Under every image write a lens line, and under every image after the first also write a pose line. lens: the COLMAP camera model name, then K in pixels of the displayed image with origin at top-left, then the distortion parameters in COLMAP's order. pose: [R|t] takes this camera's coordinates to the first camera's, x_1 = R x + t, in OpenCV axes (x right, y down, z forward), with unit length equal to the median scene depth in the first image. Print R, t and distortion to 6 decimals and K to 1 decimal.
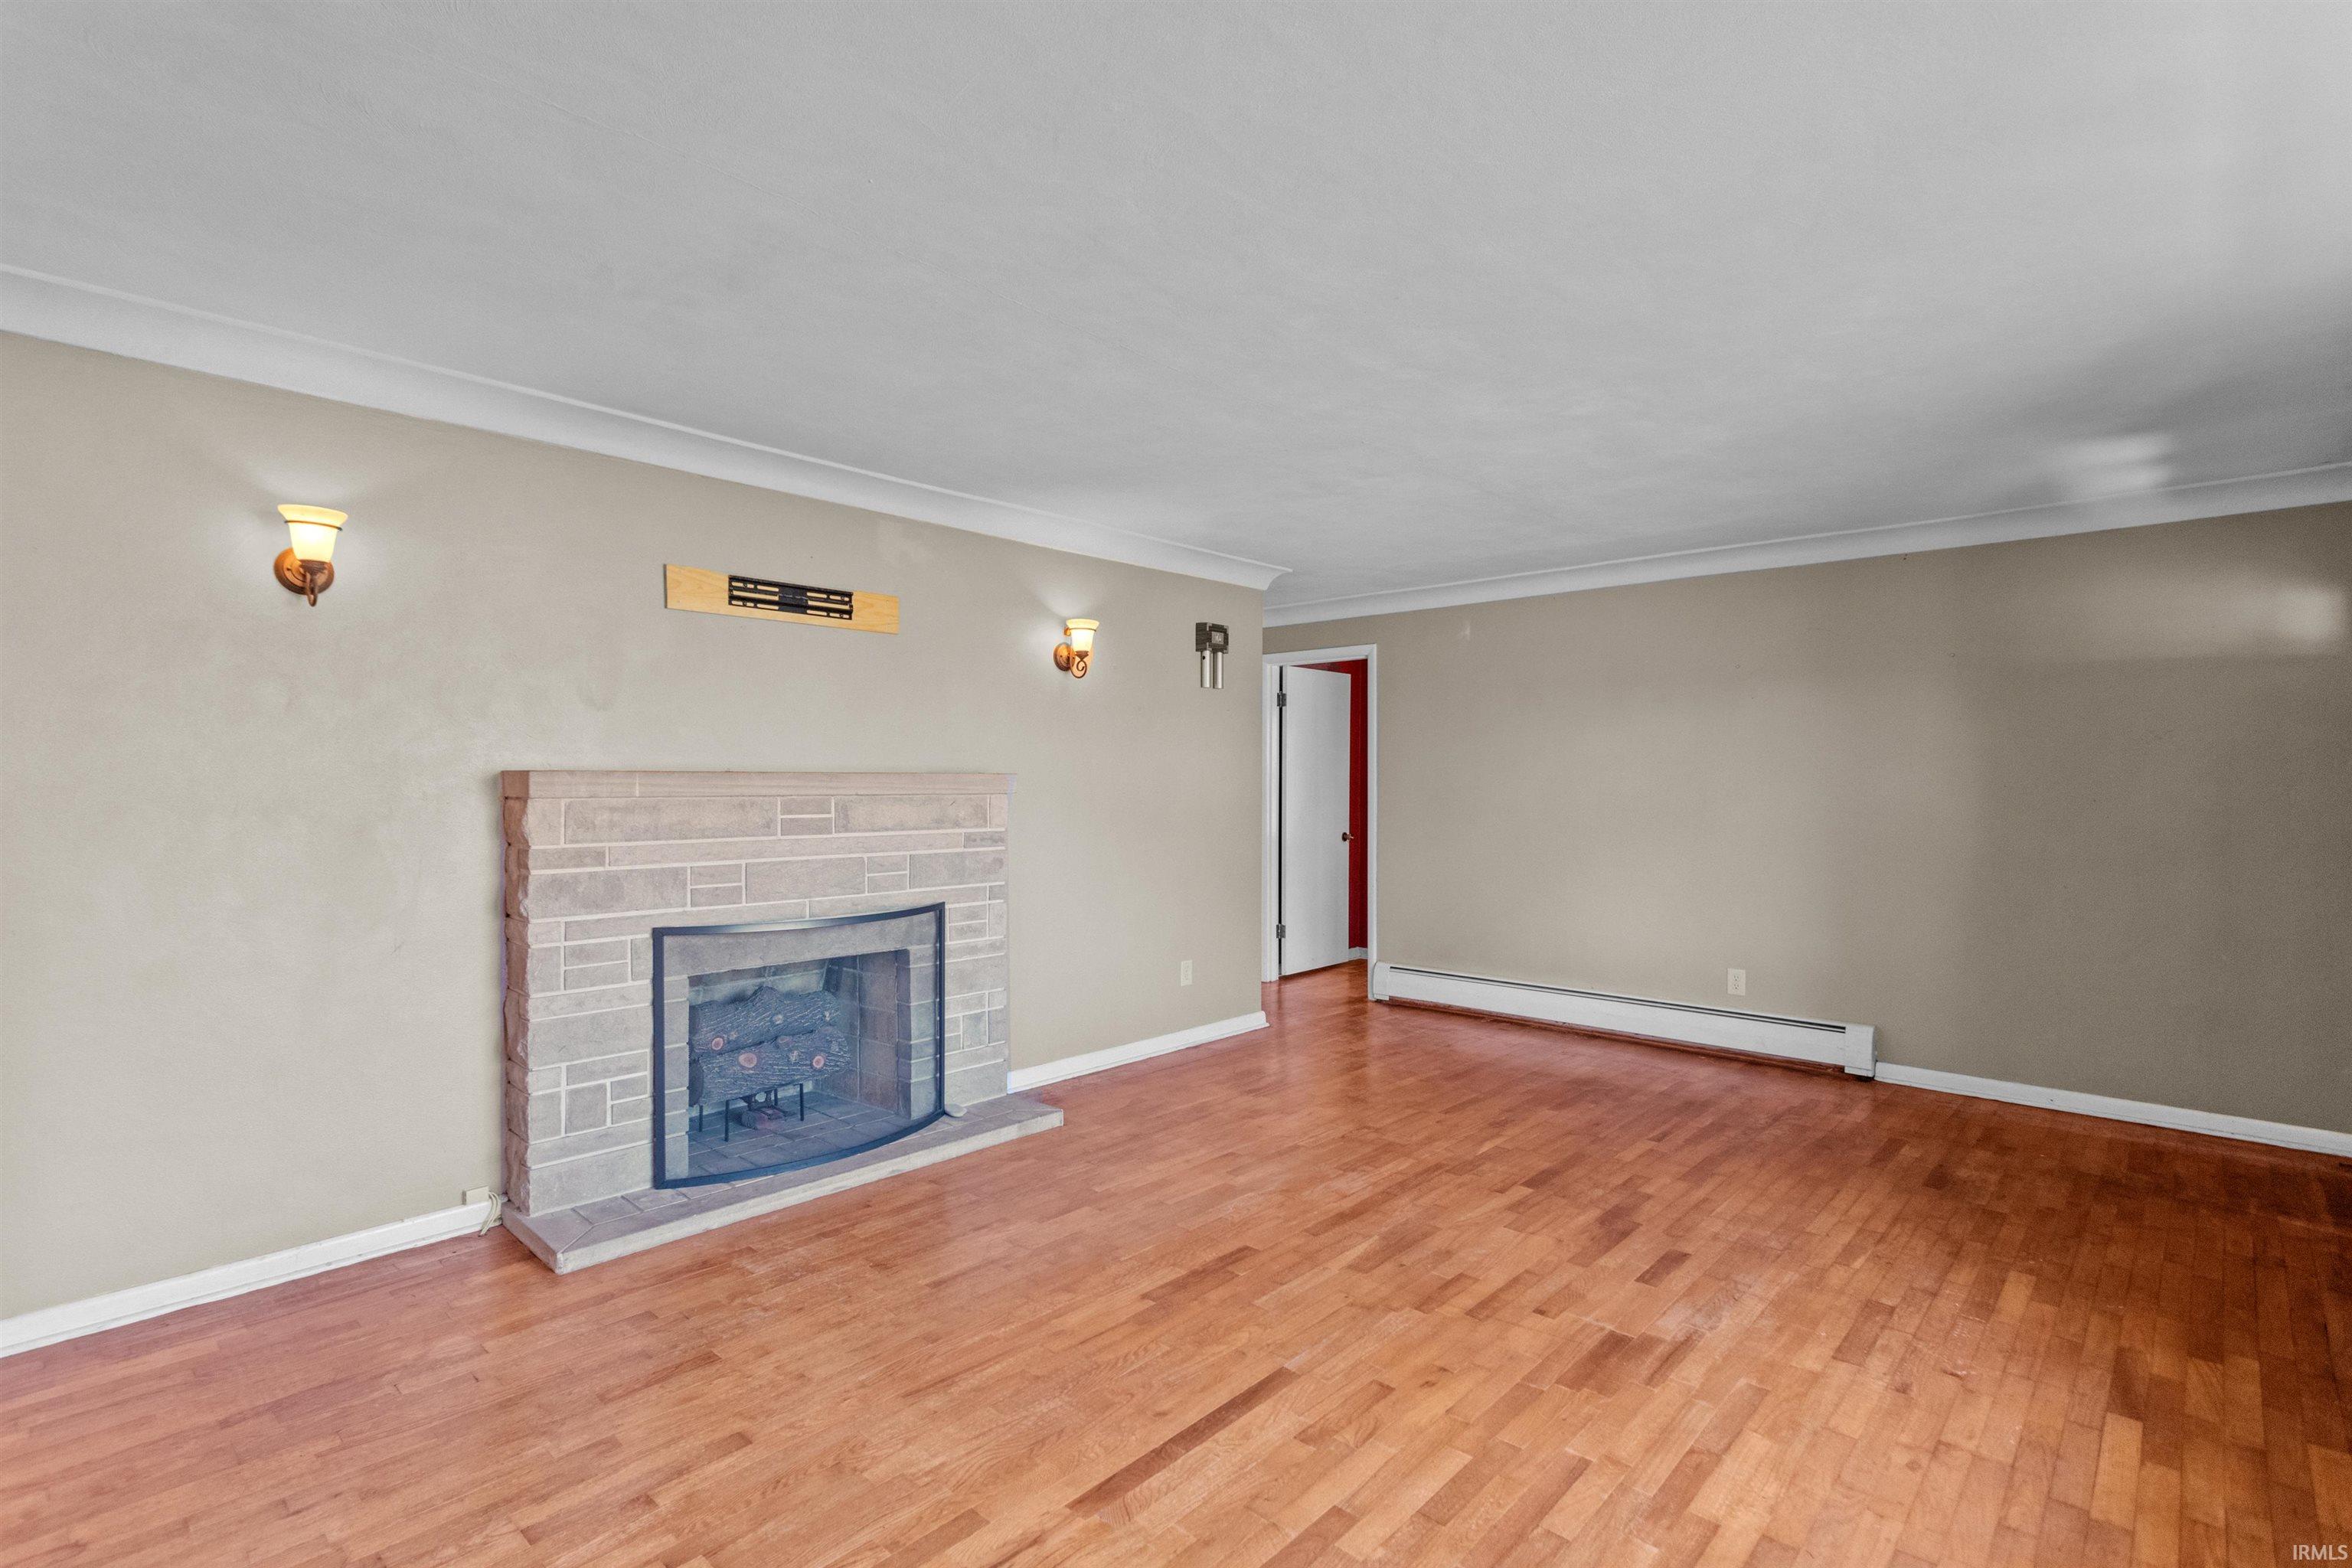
lens RADIAL K [[1105.2, 0, 1142.7], [0, 1105.2, 775.2], [0, 0, 1]] dist [0.003043, -0.000264]
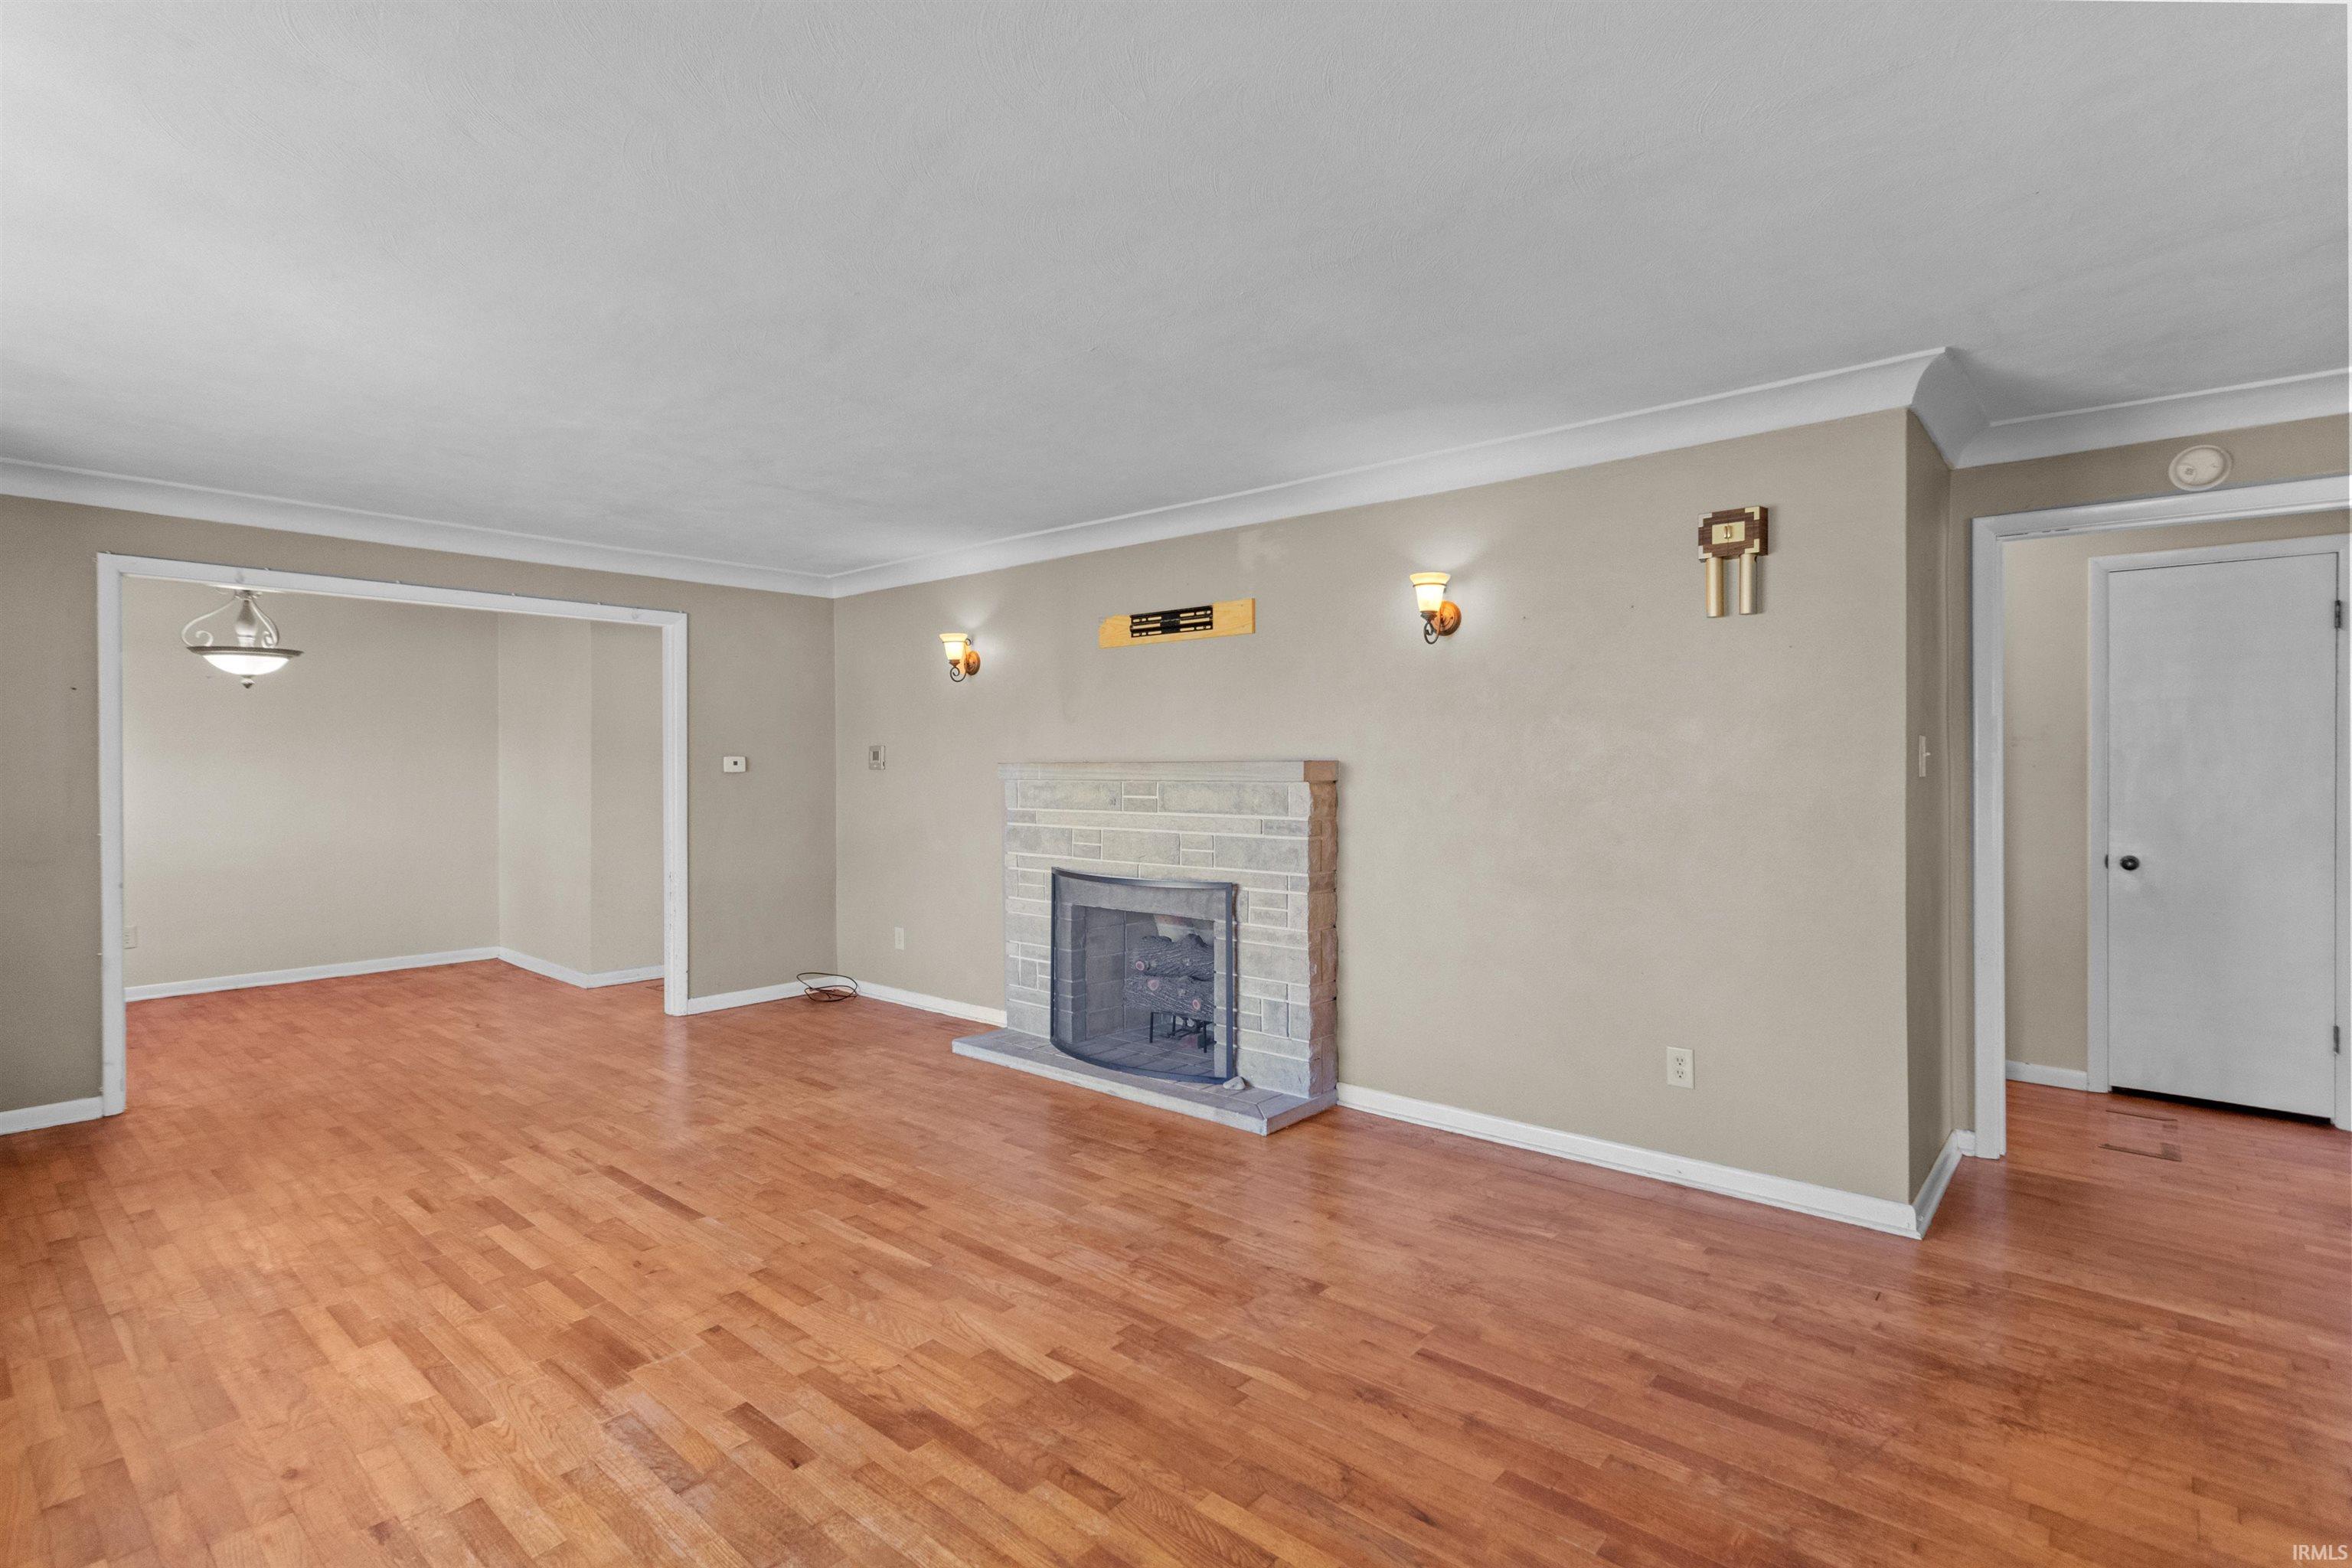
lens RADIAL K [[1105.2, 0, 1160.5], [0, 1105.2, 759.6], [0, 0, 1]] dist [0.003043, -0.000264]
pose [[0.048202, -0.008963, -0.998797, 1.026228], [0.008684, 0.999926, -0.008554, 0.005720], [0.998800, -0.008262, 0.048276, 1.033121]]
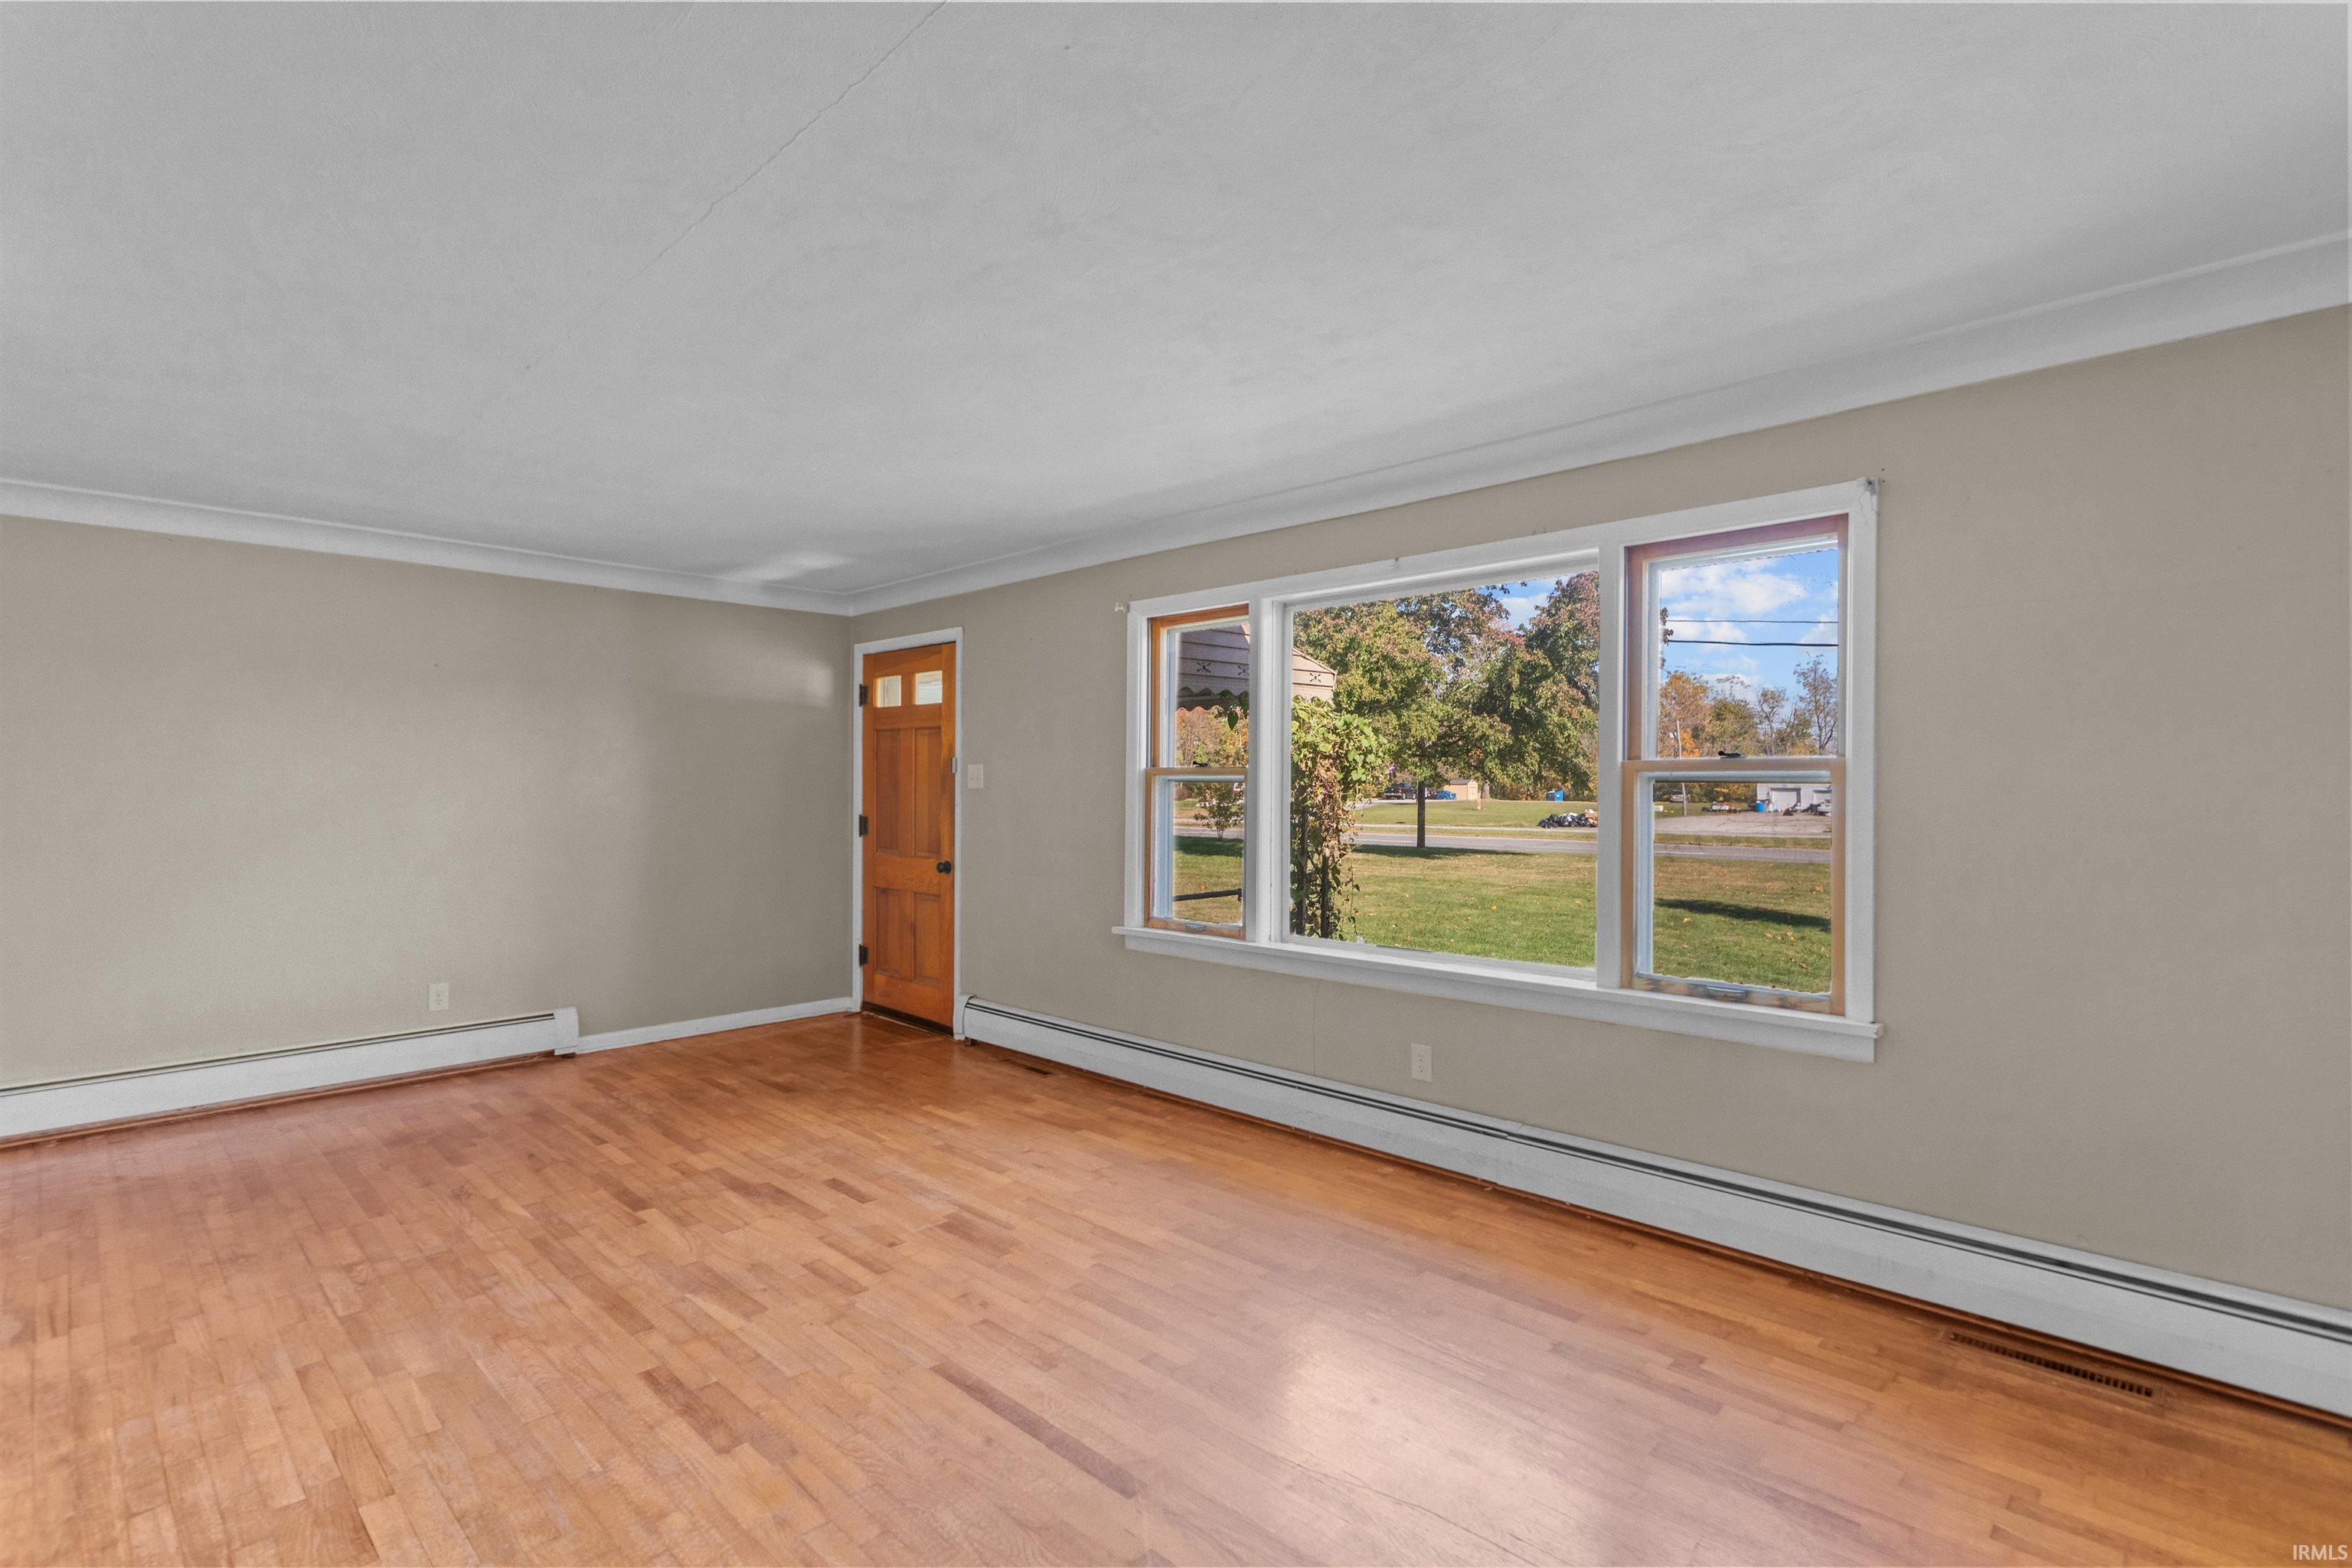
lens RADIAL K [[1105.2, 0, 1170.6], [0, 1105.2, 788.3], [0, 0, 1]] dist [0.003043, -0.000264]
pose [[0.007894, -0.004829, 0.999957, -0.613041], [-0.002867, 0.999984, 0.004852, 0.000094], [-0.999965, -0.002905, 0.007880, 0.539800]]
